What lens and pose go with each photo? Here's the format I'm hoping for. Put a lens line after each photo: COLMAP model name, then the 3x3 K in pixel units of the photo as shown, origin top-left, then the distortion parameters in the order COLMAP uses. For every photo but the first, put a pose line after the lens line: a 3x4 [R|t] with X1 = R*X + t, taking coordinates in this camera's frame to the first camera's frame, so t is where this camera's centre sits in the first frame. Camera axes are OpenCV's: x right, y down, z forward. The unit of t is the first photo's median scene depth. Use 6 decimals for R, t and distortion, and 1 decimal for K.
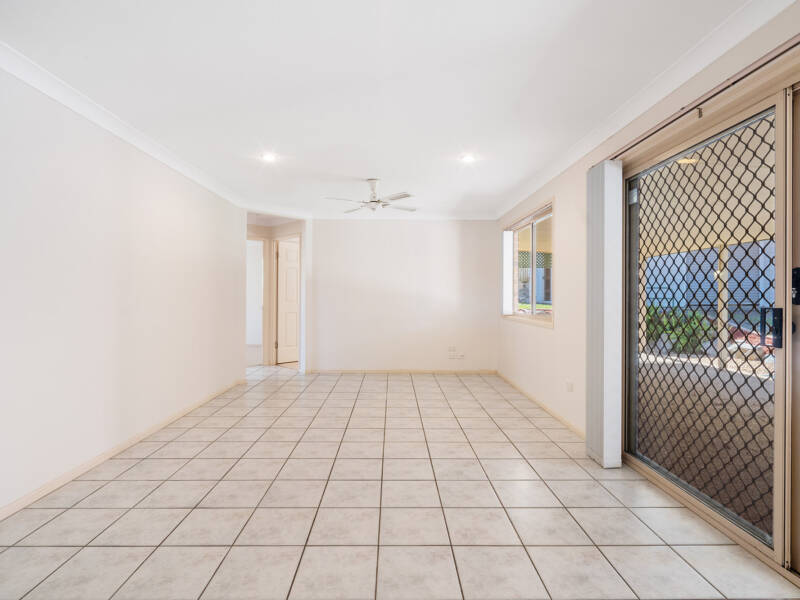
lens RADIAL K [[407.2, 0, 399.2], [0, 407.2, 295.4], [0, 0, 1]] dist [0.001305, 0.000328]
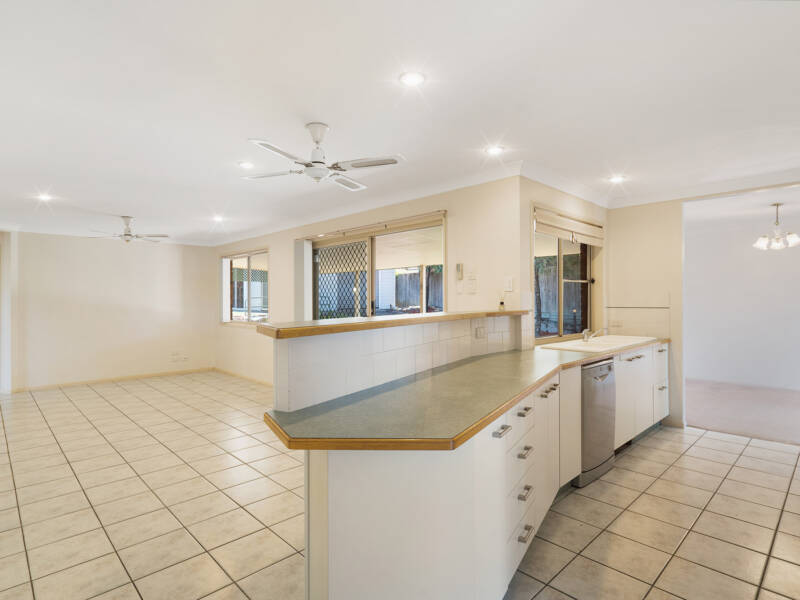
lens RADIAL K [[427.6, 0, 398.9], [0, 427.6, 298.2], [0, 0, 1]] dist [0.000612, -0.000012]
pose [[0.726189, -0.005800, 0.687471, -0.355616], [0.005939, 0.999980, 0.002163, -0.038058], [-0.687469, 0.002512, 0.726209, -0.490090]]
